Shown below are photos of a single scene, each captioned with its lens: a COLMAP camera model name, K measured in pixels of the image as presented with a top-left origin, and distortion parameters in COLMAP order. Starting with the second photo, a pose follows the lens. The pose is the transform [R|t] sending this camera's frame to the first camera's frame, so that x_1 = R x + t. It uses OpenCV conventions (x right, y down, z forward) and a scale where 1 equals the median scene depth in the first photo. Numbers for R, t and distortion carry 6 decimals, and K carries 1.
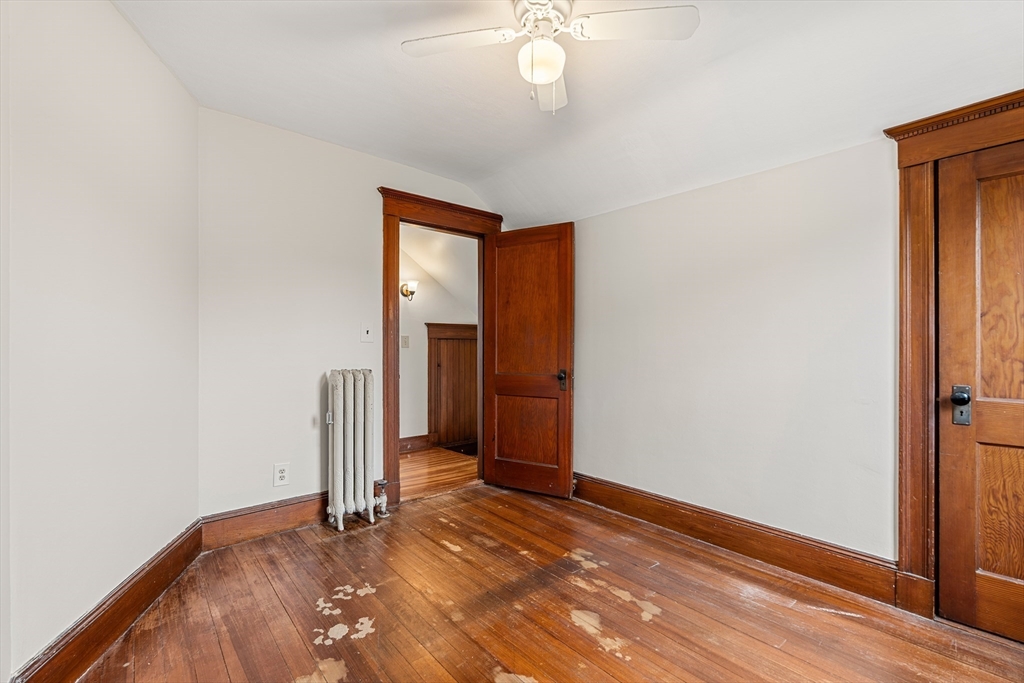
lens RADIAL K [[454.4, 0, 512.0], [0, 454.4, 341.5], [0, 0, 1]] dist [0.000869, -0.000235]
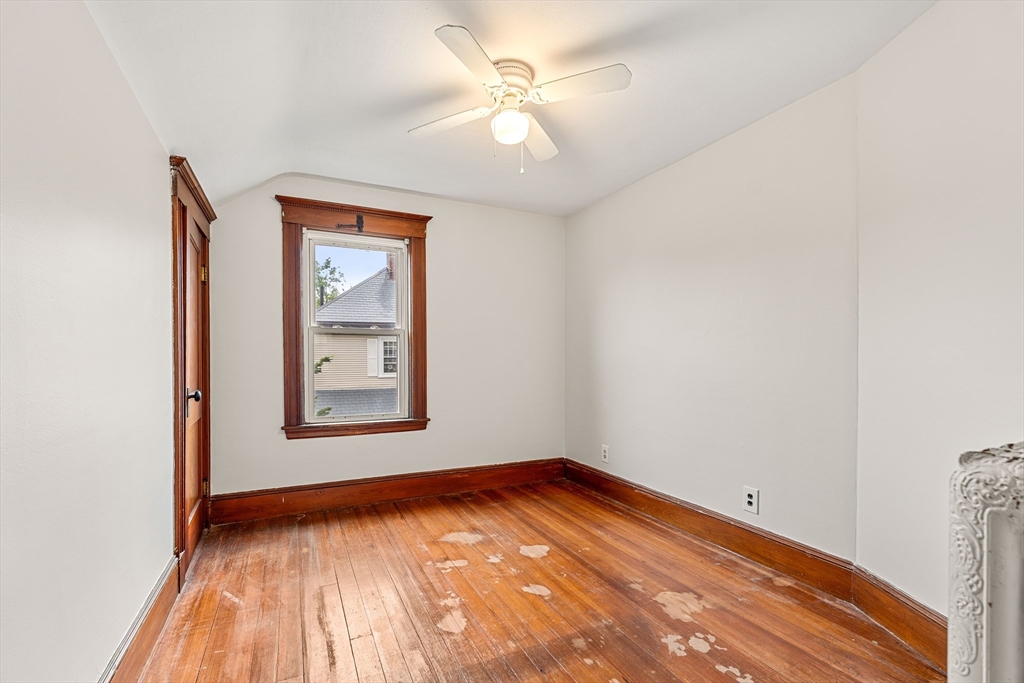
lens RADIAL K [[454.4, 0, 512.0], [0, 454.4, 341.5], [0, 0, 1]] dist [0.000869, -0.000235]
pose [[-0.969694, 0.009330, 0.244143, -0.232858], [-0.001922, 0.998949, -0.045806, 0.022956], [-0.244314, -0.044887, -0.968657, 2.073423]]
